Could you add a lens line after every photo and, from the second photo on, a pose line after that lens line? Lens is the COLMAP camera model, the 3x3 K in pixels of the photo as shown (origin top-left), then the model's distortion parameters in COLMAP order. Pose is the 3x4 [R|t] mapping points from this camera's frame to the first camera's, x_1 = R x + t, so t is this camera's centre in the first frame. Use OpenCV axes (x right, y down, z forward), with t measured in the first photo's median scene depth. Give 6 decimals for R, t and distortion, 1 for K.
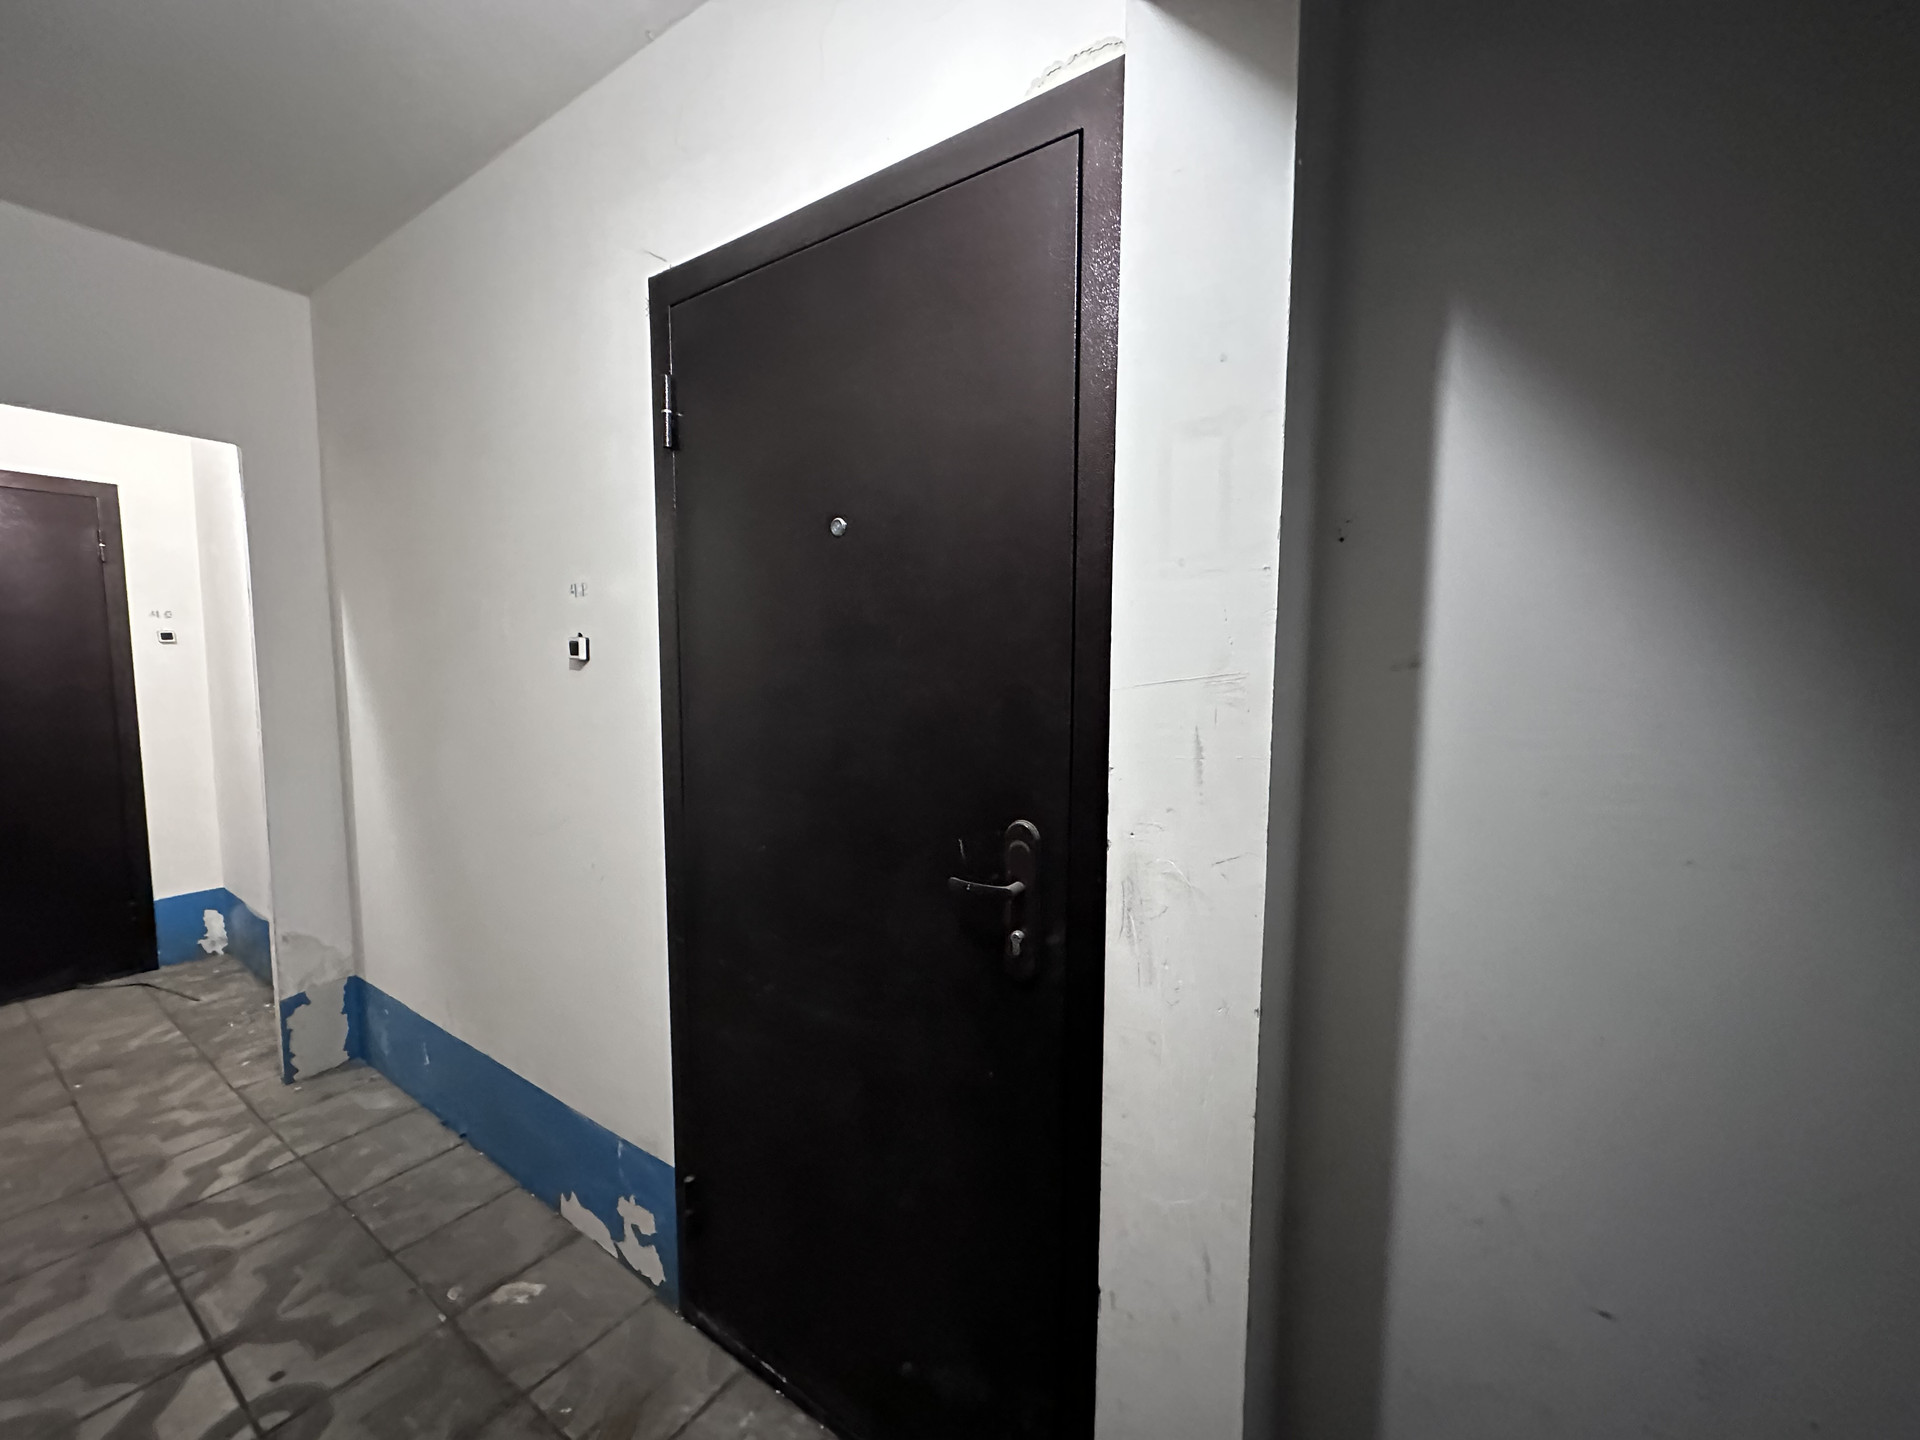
lens RADIAL K [[766.0, 0, 954.6], [0, 766.0, 719.0], [0, 0, 1]] dist [-0.000881, 0.000490]
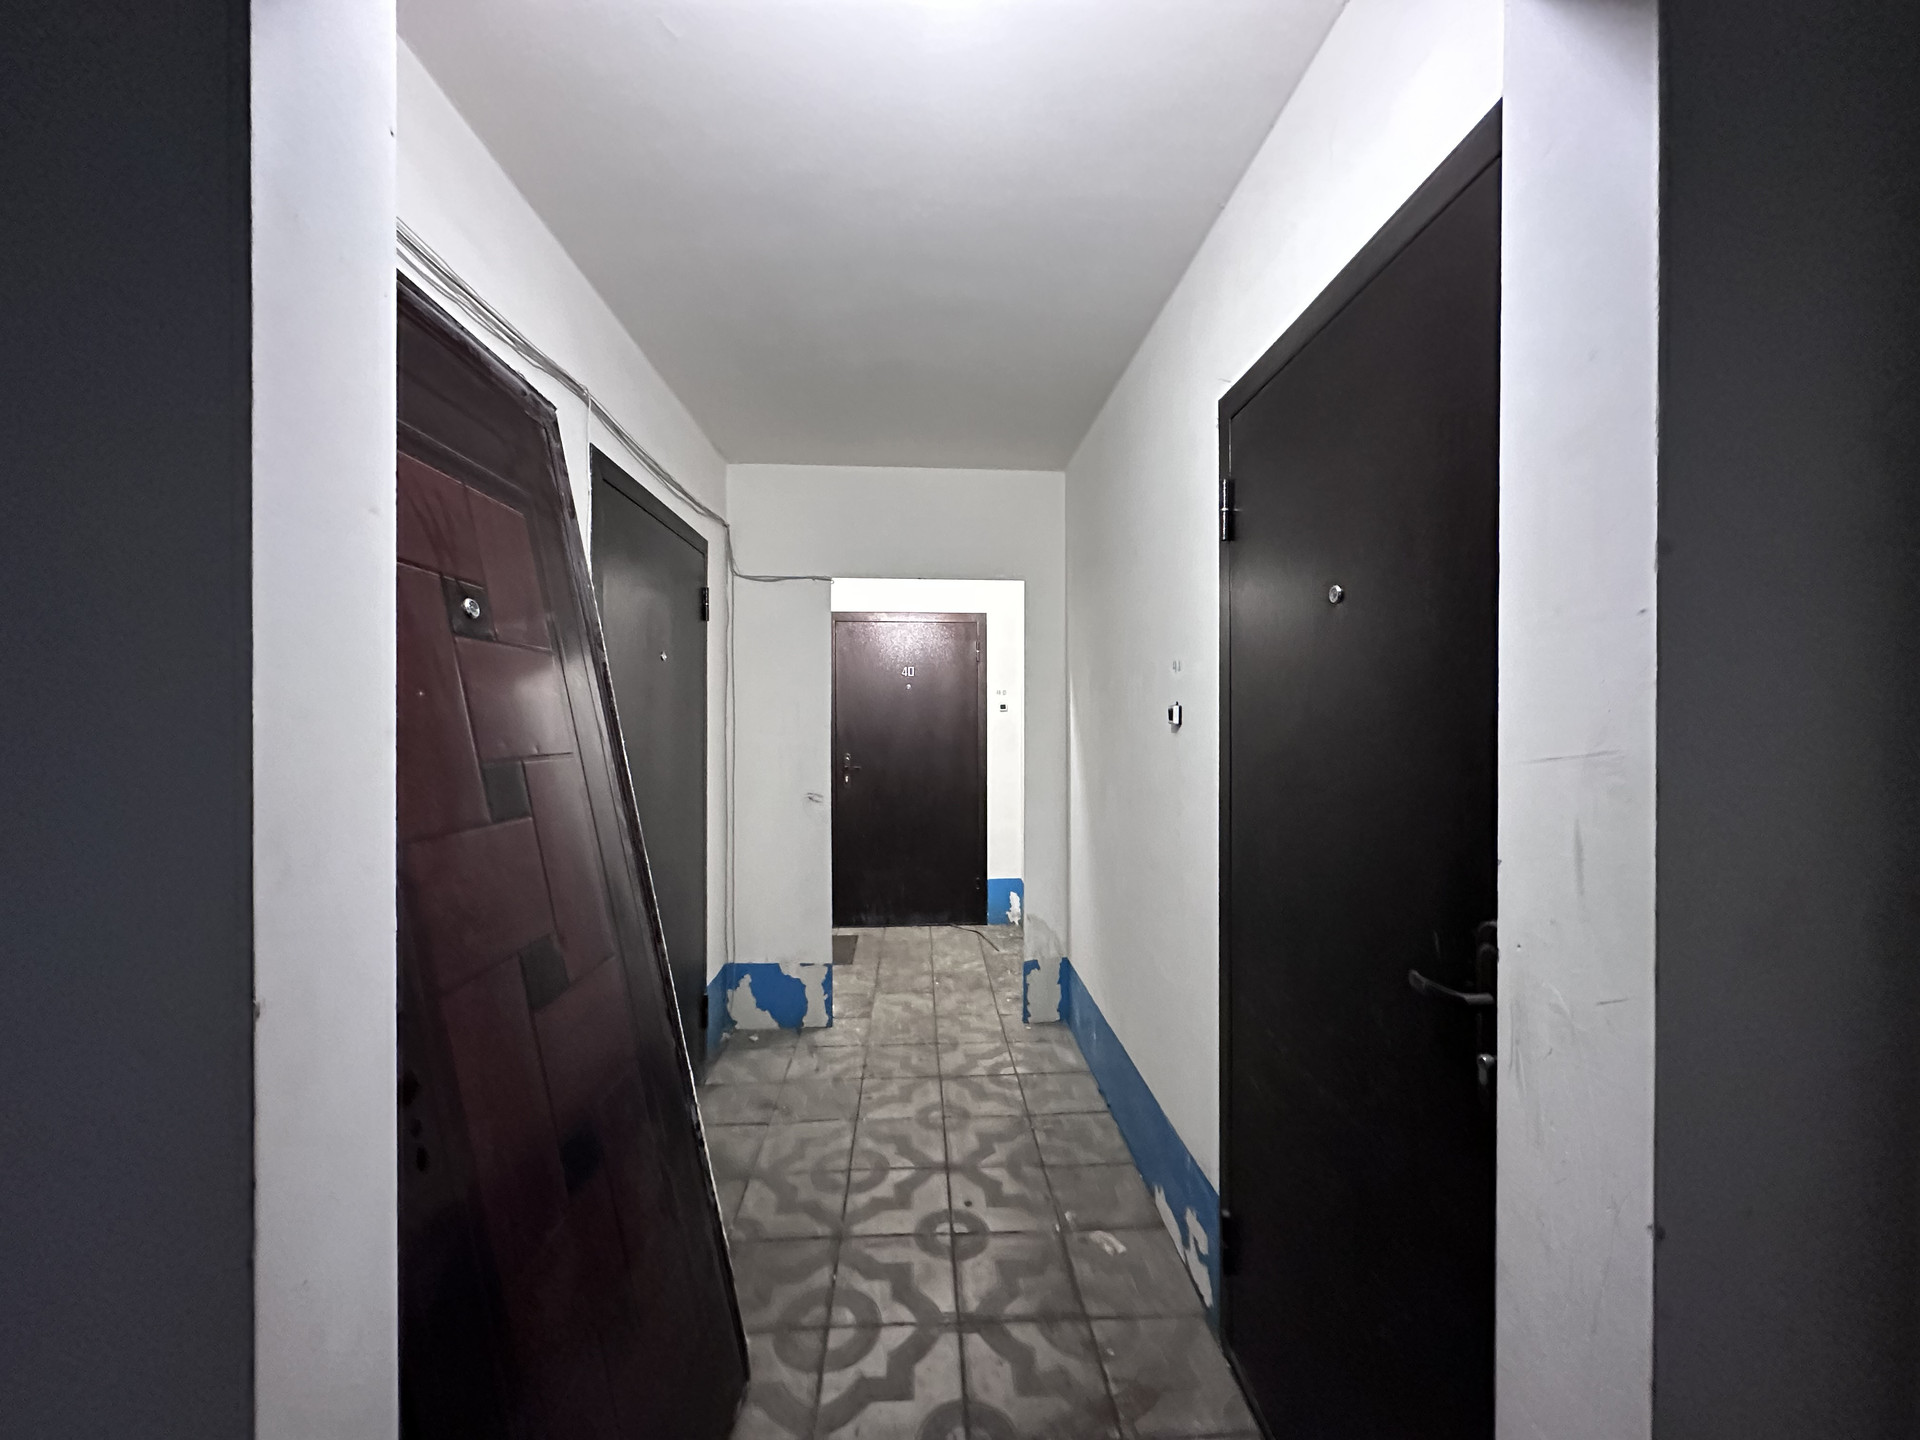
lens RADIAL K [[766.0, 0, 954.6], [0, 766.0, 719.0], [0, 0, 1]] dist [-0.000881, 0.000490]
pose [[0.600809, -0.002893, -0.799388, 0.217616], [-0.059798, 0.997029, -0.048551, -0.005823], [0.797153, 0.076972, 0.598851, 0.010338]]
